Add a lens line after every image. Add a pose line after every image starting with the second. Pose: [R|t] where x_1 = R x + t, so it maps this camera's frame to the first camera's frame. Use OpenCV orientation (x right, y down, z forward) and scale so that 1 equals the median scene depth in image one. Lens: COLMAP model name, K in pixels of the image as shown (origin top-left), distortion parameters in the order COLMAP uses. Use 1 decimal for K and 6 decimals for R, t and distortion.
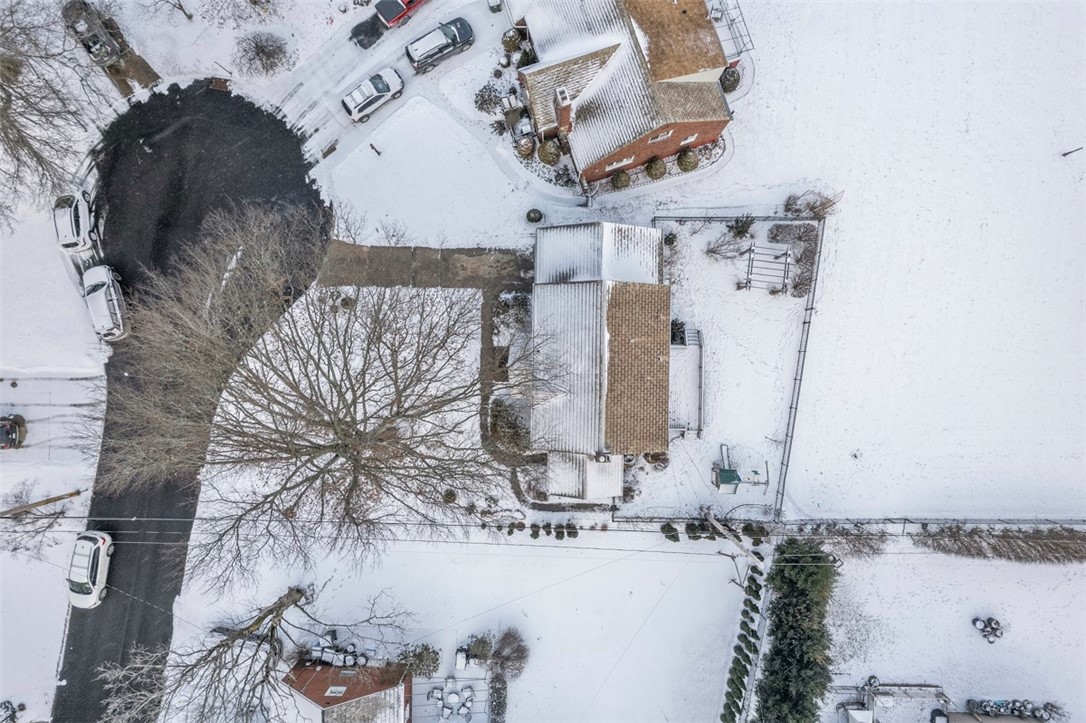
lens RADIAL K [[696.4, 0, 546.6], [0, 696.4, 346.5], [0, 0, 1]] dist [-0.065210, 0.051633]
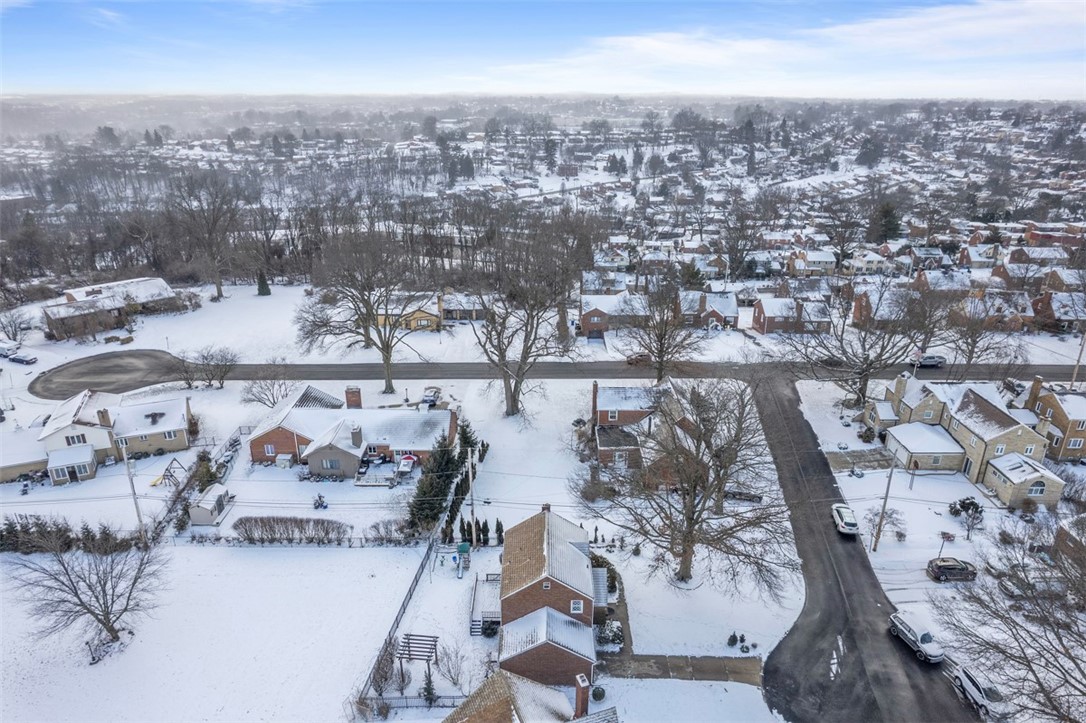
lens RADIAL K [[696.4, 0, 546.6], [0, 696.4, 346.5], [0, 0, 1]] dist [-0.065210, 0.051633]
pose [[-0.999594, 0.024239, -0.014955, 0.077727], [-0.022774, -0.364920, 0.930760, -1.081839], [0.017104, 0.930723, 0.365323, -0.018166]]
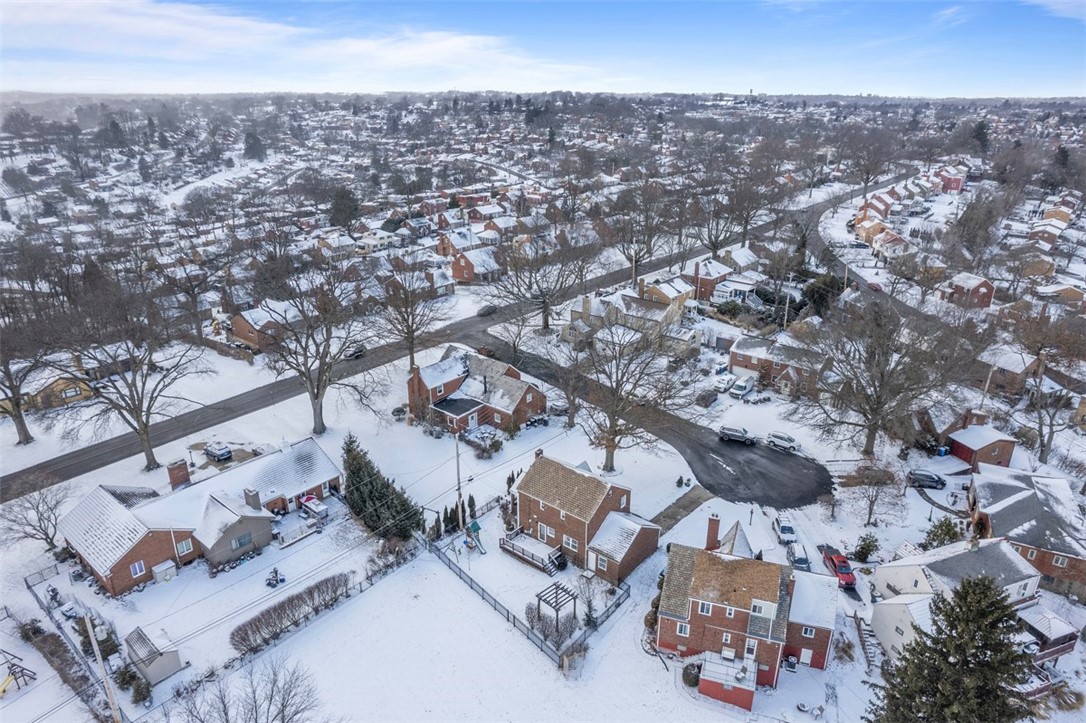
lens RADIAL K [[696.4, 0, 546.6], [0, 696.4, 346.5], [0, 0, 1]] dist [-0.065210, 0.051633]
pose [[-0.627727, 0.290457, -0.722214, 1.174565], [-0.778421, -0.239497, 0.580261, -0.776763], [-0.004427, 0.926432, 0.376436, -0.038420]]
